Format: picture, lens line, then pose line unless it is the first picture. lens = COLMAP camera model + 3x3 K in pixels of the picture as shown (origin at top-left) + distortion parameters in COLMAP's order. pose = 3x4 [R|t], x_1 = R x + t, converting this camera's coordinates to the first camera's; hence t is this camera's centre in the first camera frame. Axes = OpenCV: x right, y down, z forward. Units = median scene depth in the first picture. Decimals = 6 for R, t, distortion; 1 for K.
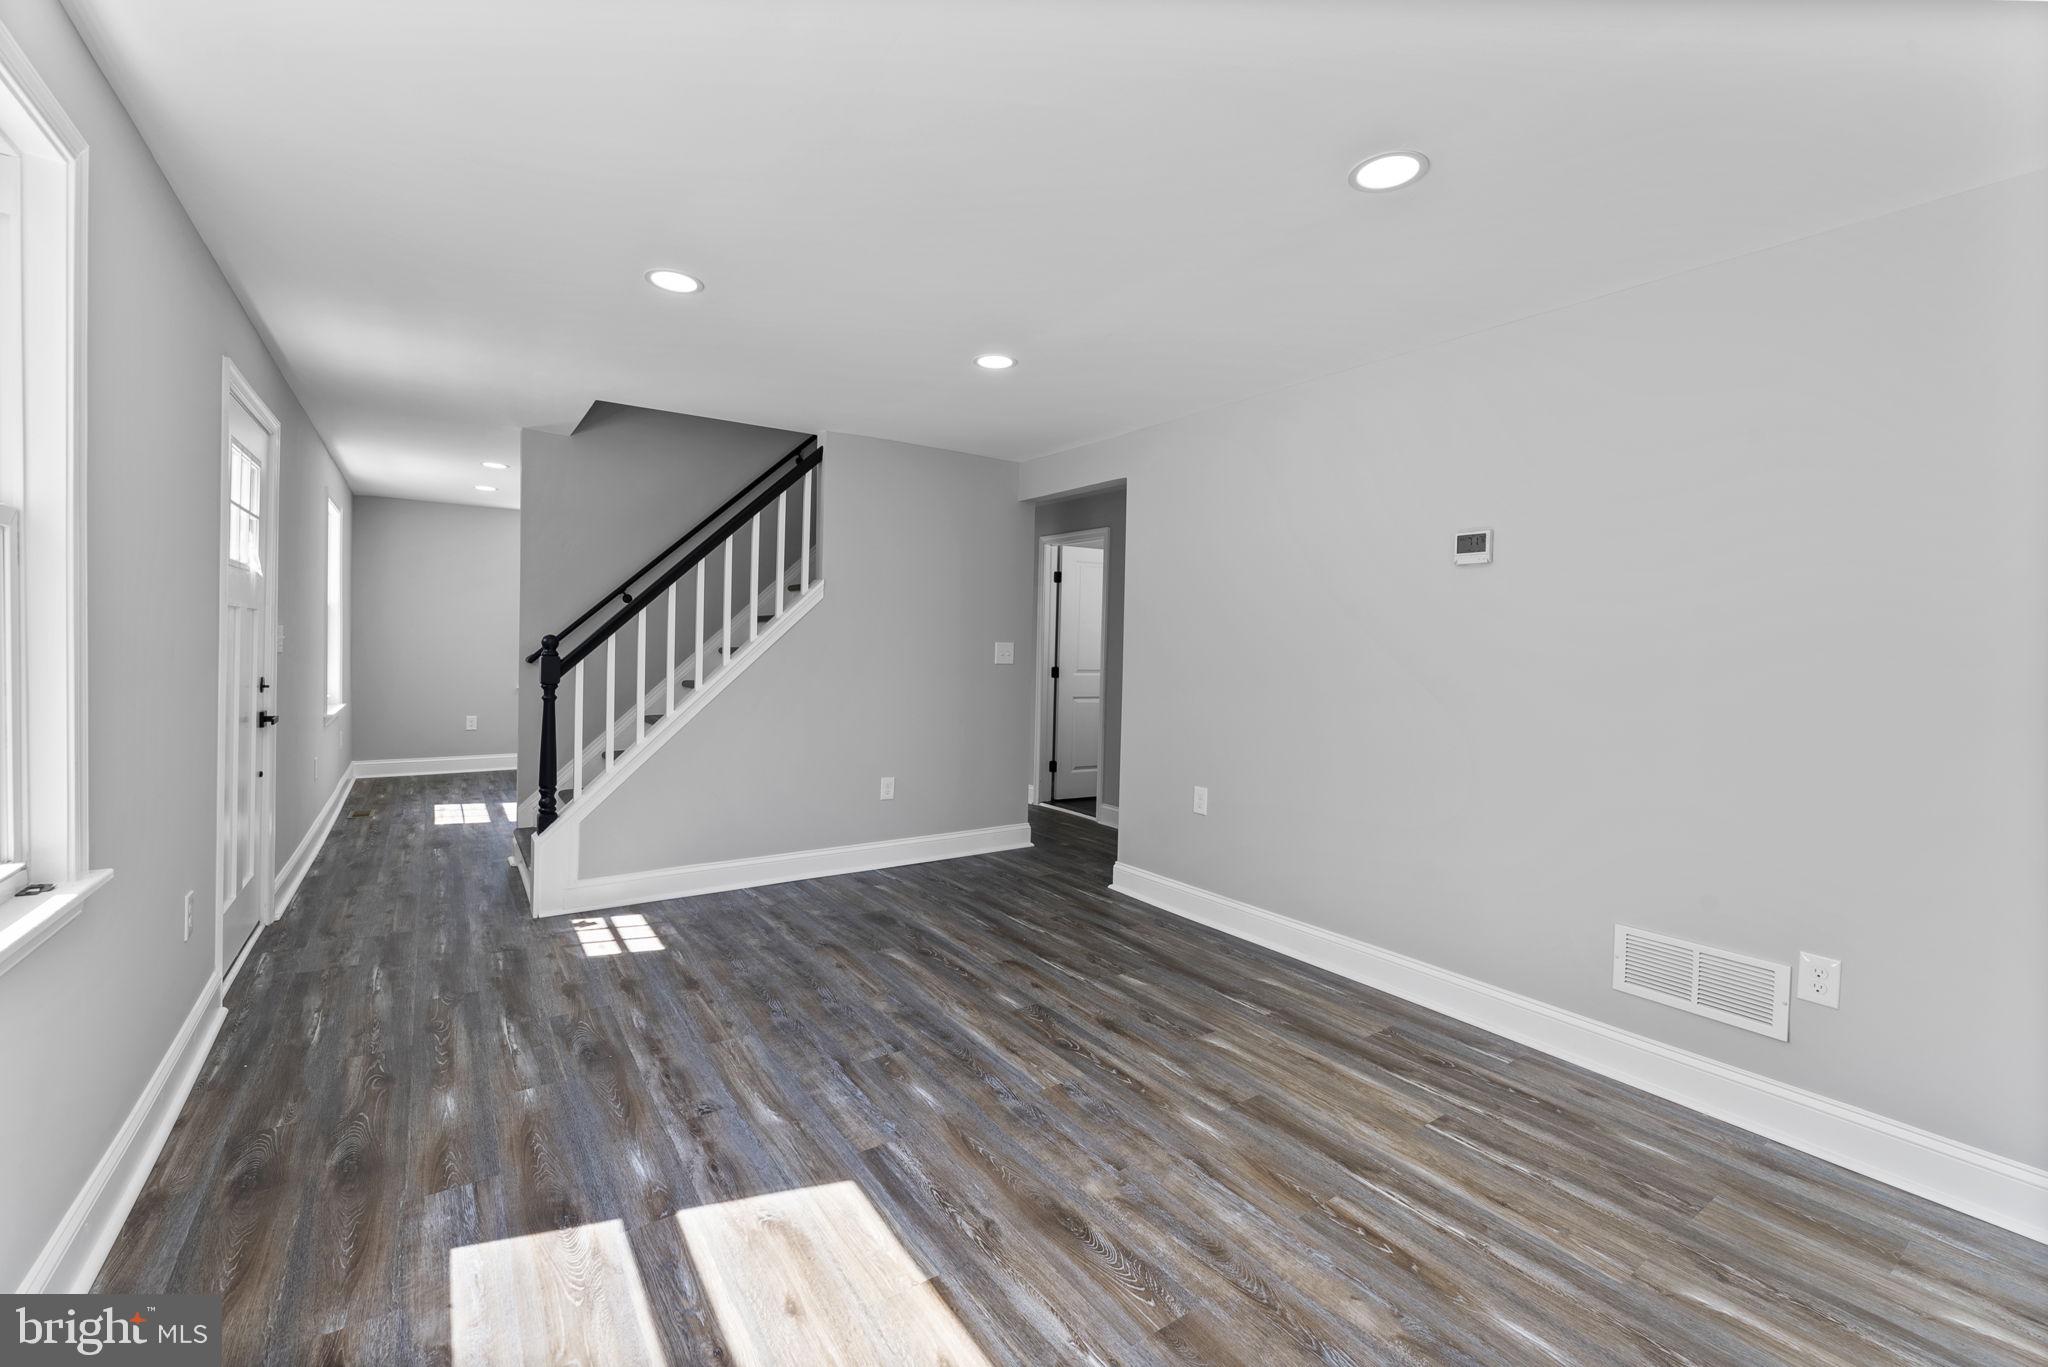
lens RADIAL K [[836.8, 0, 1030.6], [0, 836.8, 664.8], [0, 0, 1]] dist [0.001680, -0.000182]
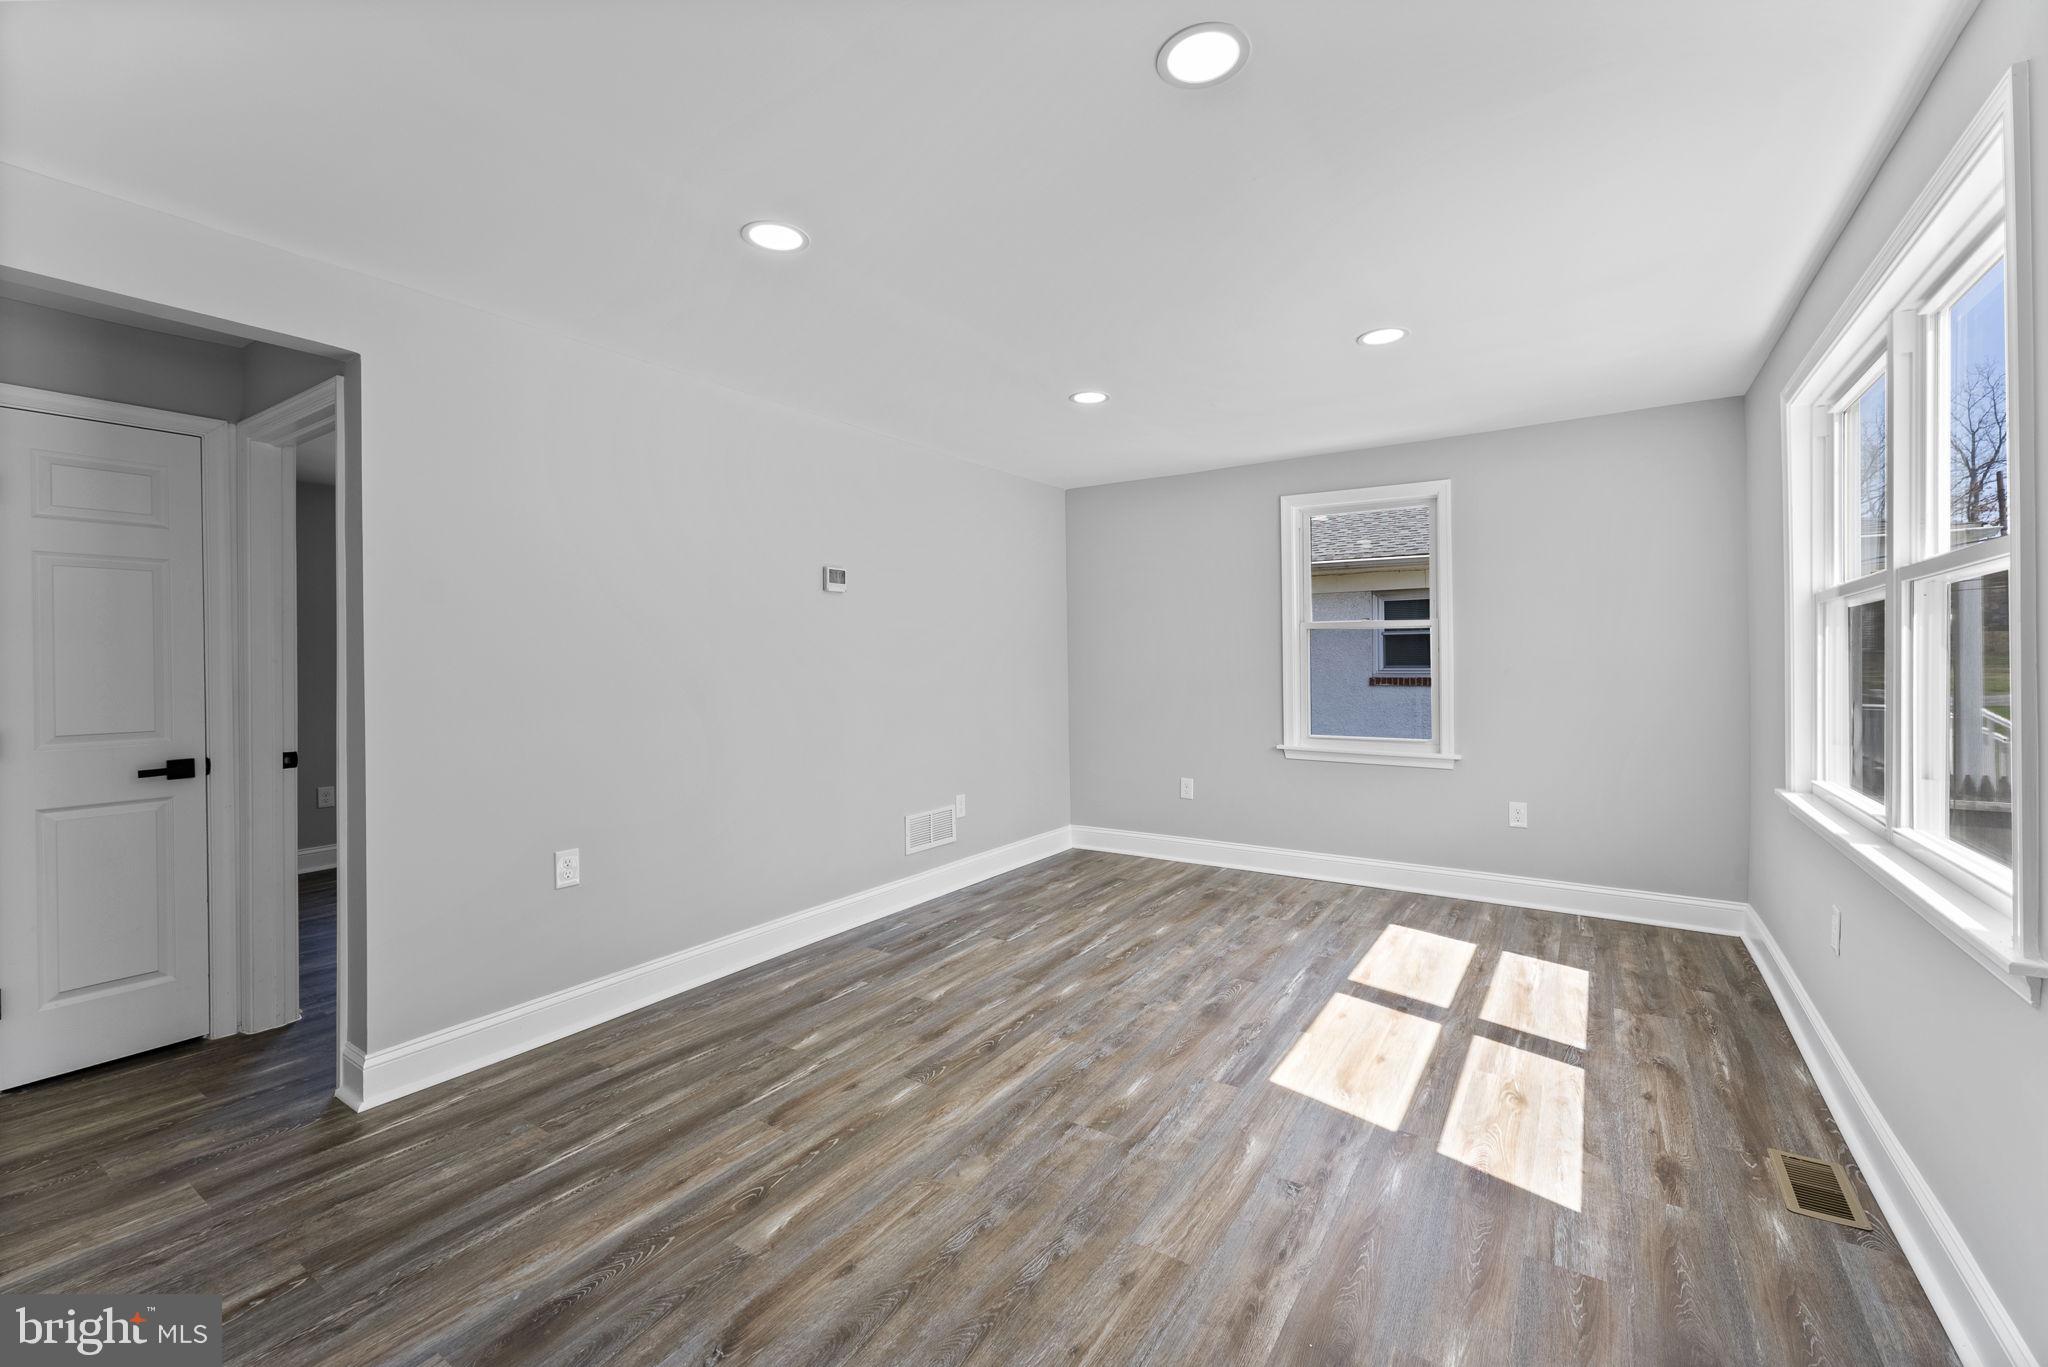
lens RADIAL K [[836.8, 0, 1028.4], [0, 836.8, 676.3], [0, 0, 1]] dist [0.001680, -0.000182]
pose [[-0.352836, -0.036955, 0.934955, -0.999766], [0.022899, 0.998579, 0.048111, -0.051131], [-0.935405, 0.038385, -0.351488, 1.416359]]
